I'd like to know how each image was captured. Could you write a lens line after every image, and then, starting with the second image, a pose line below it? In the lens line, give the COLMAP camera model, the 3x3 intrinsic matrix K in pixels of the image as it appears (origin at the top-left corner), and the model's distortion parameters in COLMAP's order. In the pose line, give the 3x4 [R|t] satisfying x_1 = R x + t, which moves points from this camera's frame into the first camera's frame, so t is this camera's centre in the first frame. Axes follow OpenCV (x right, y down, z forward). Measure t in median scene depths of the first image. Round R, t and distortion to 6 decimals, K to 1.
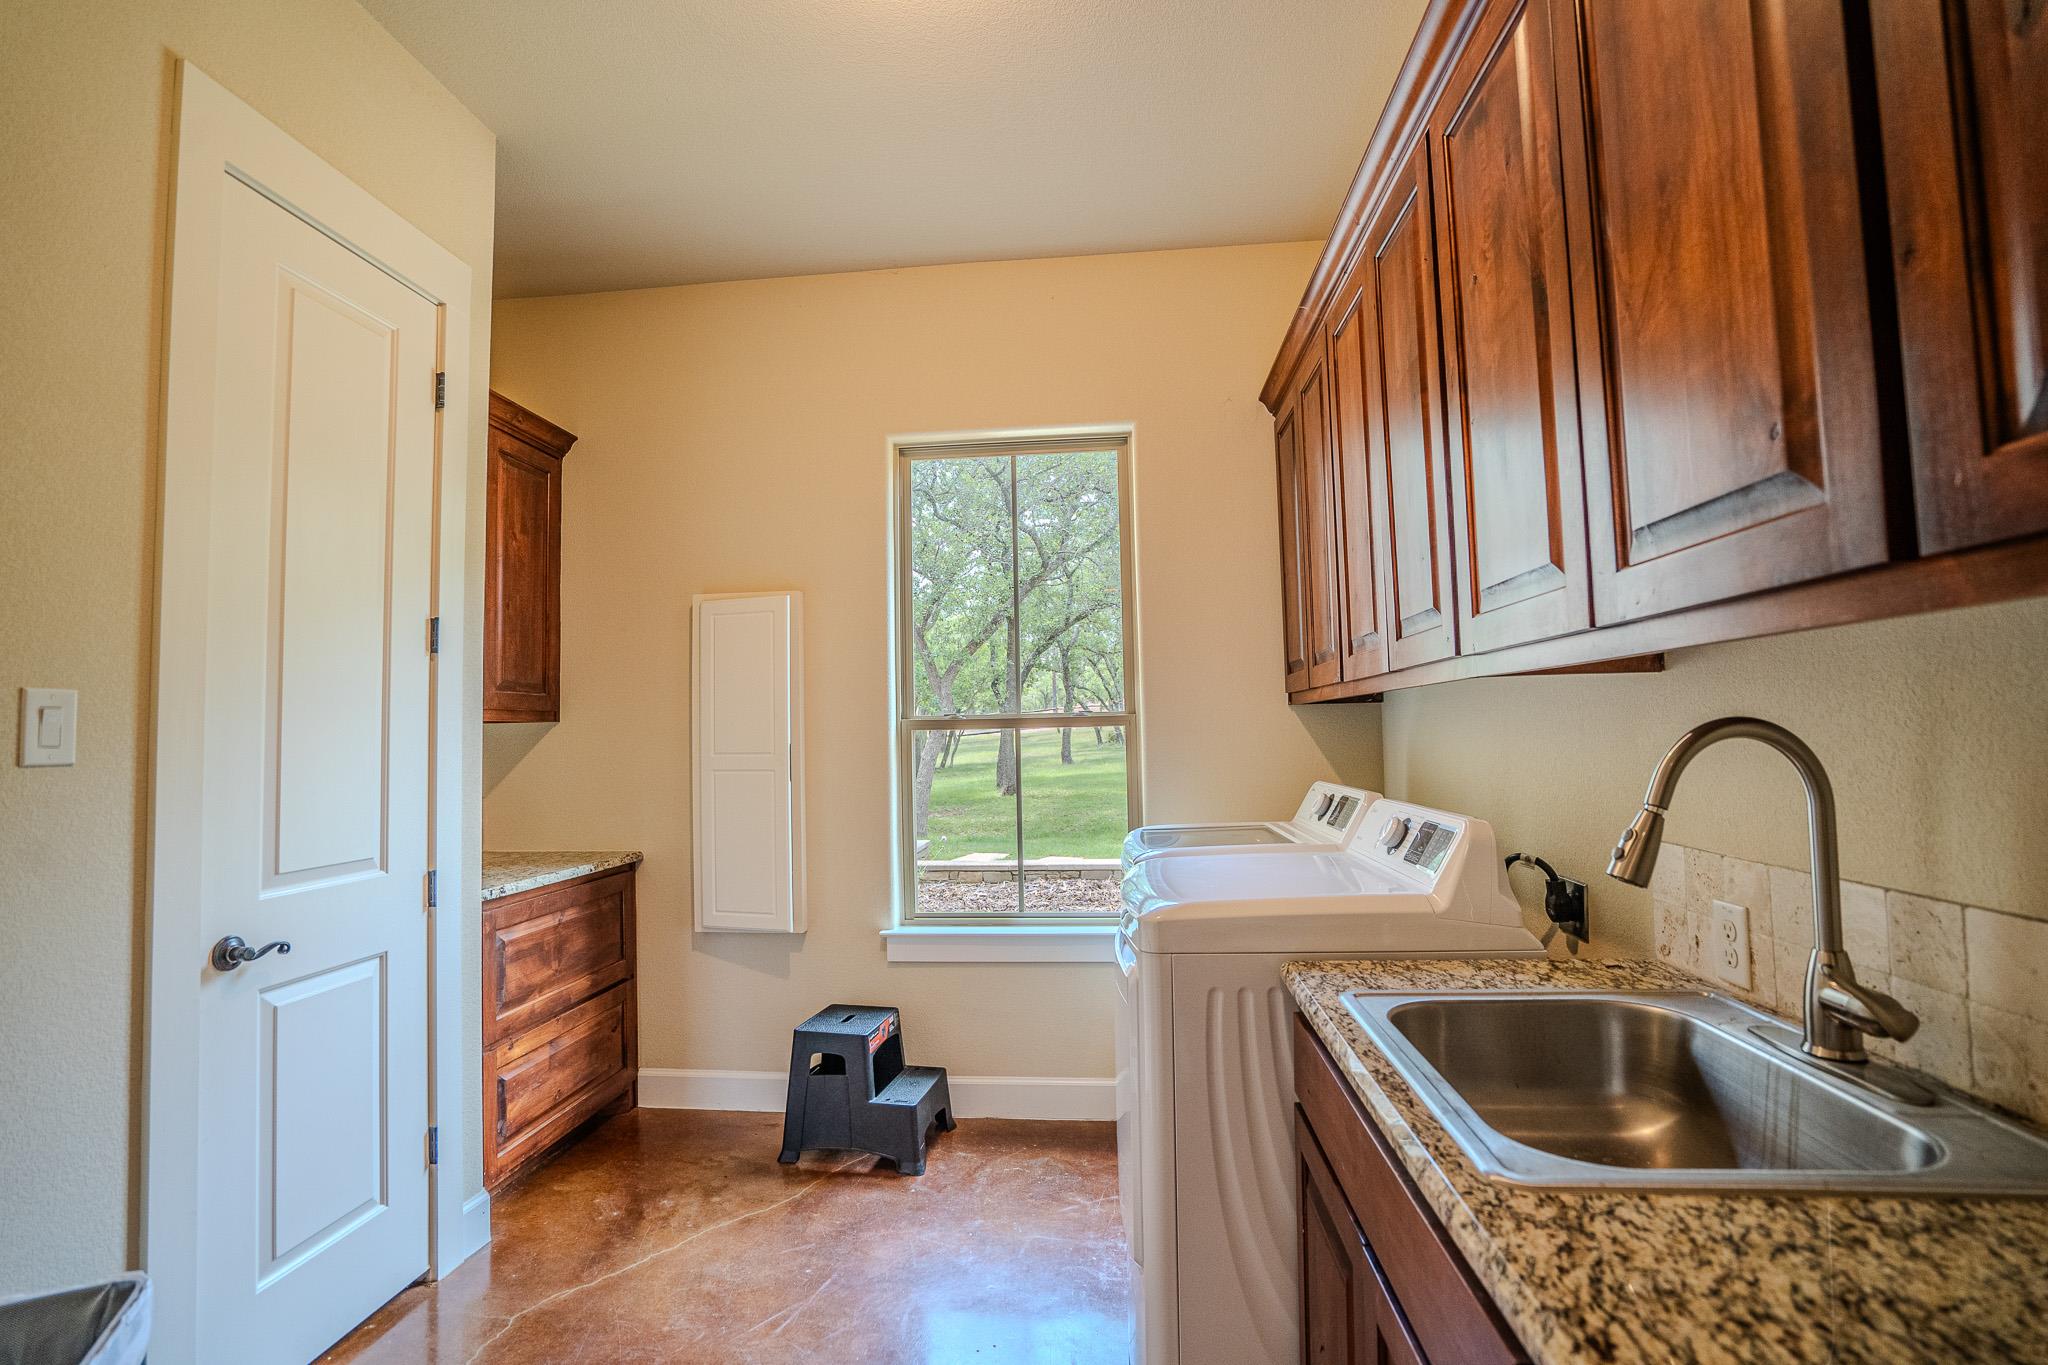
lens RADIAL K [[946.5, 0, 1024.0], [0, 946.5, 682.5], [0, 0, 1]] dist [-0.053163, 0.018134]
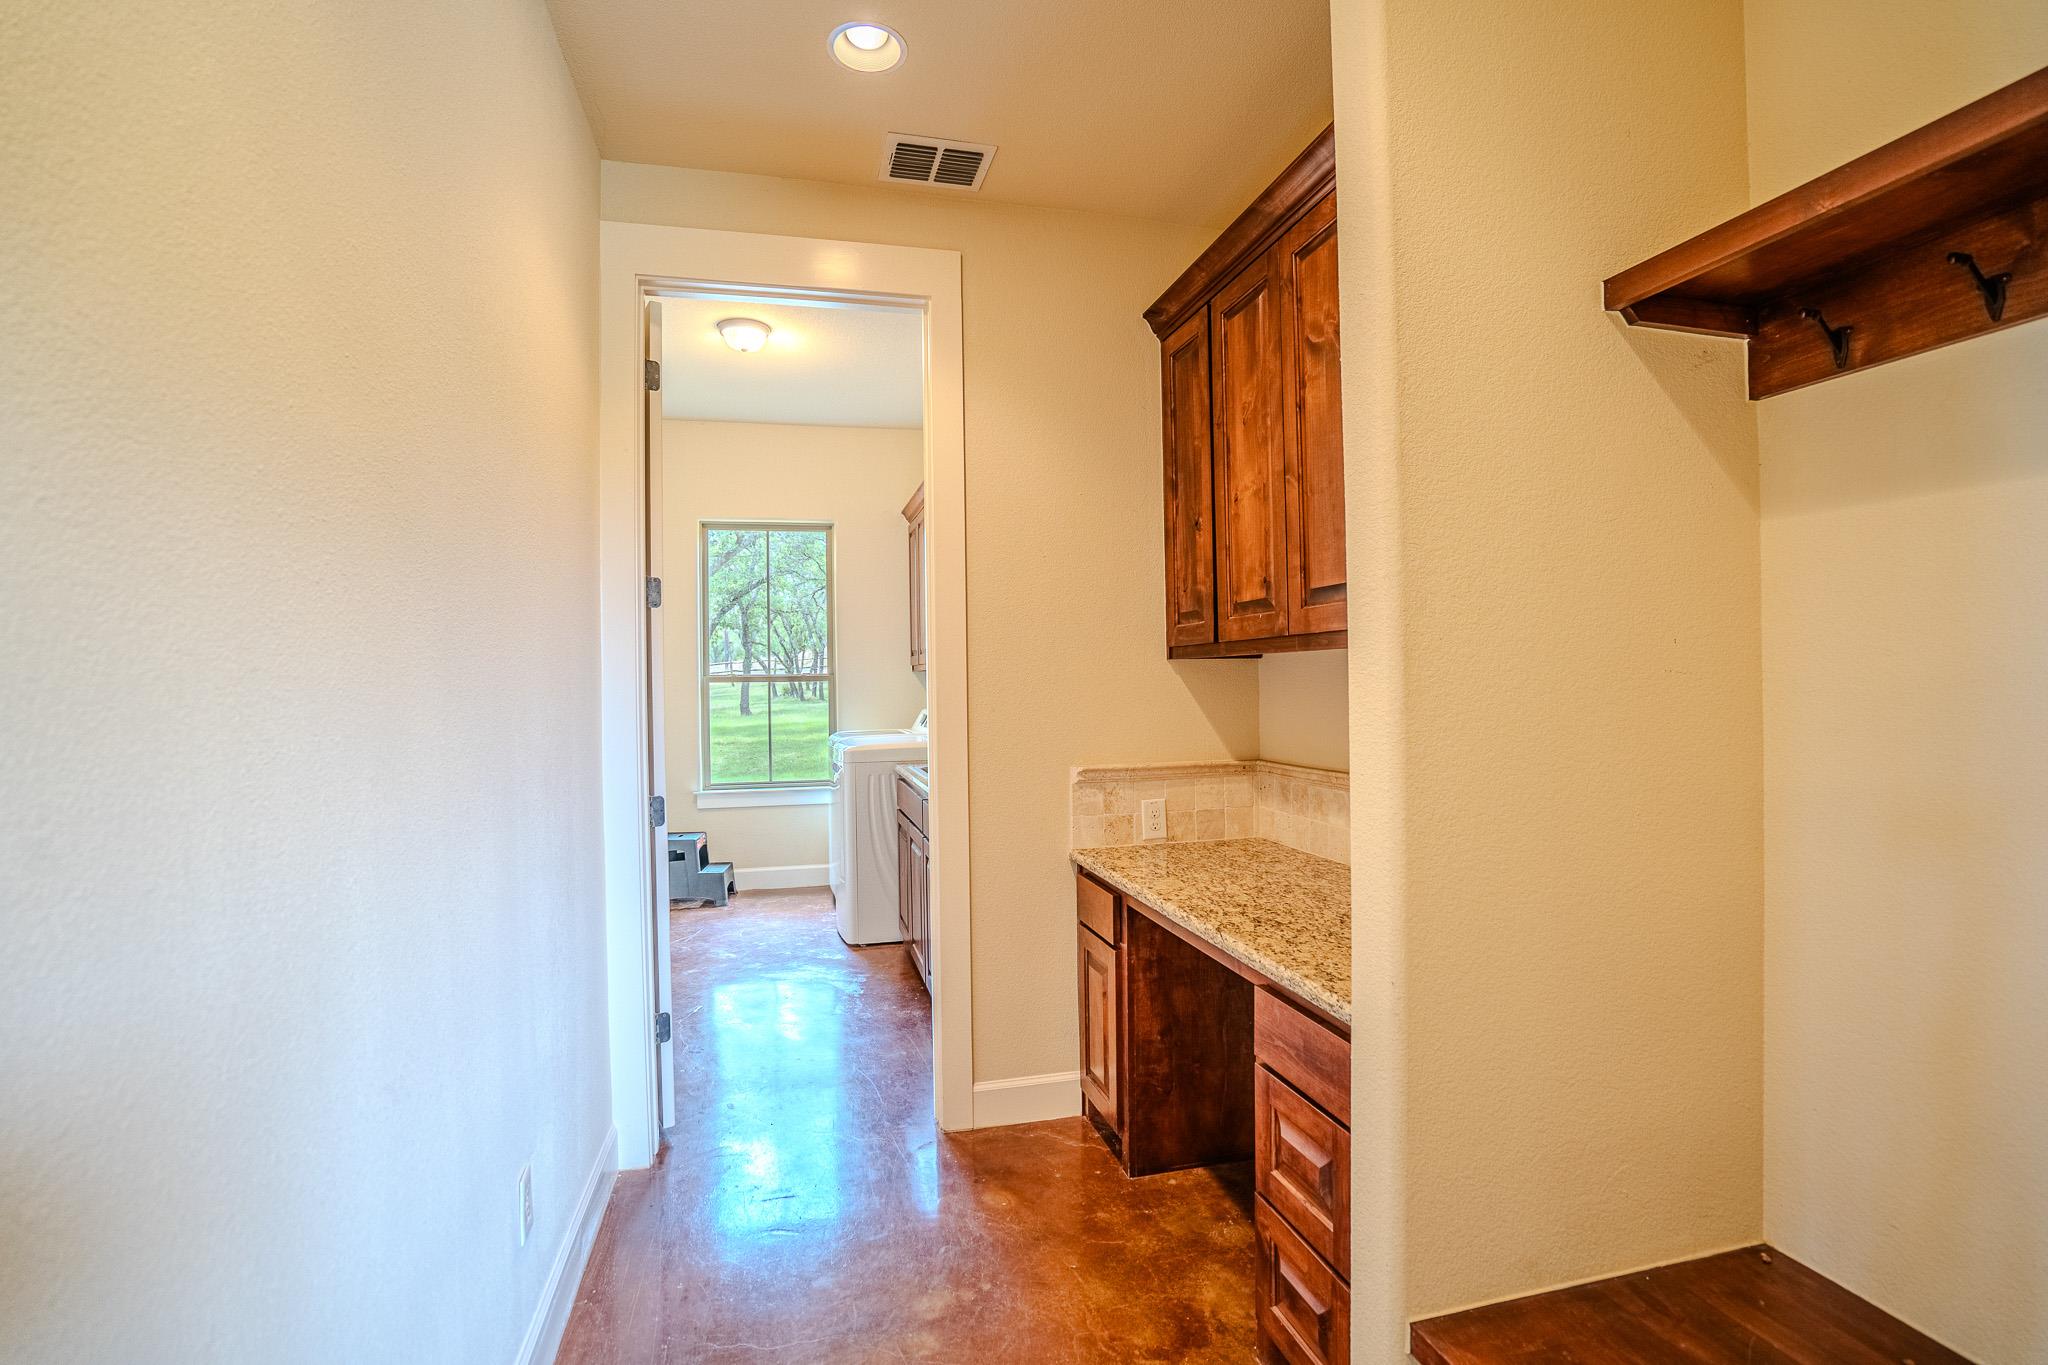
lens RADIAL K [[946.5, 0, 1024.0], [0, 946.5, 682.5], [0, 0, 1]] dist [-0.053163, 0.018134]
pose [[0.940848, 0.007741, 0.338739, -0.062579], [-0.023891, 0.998766, 0.043535, -0.016316], [-0.337984, -0.049053, 0.939873, -0.342760]]
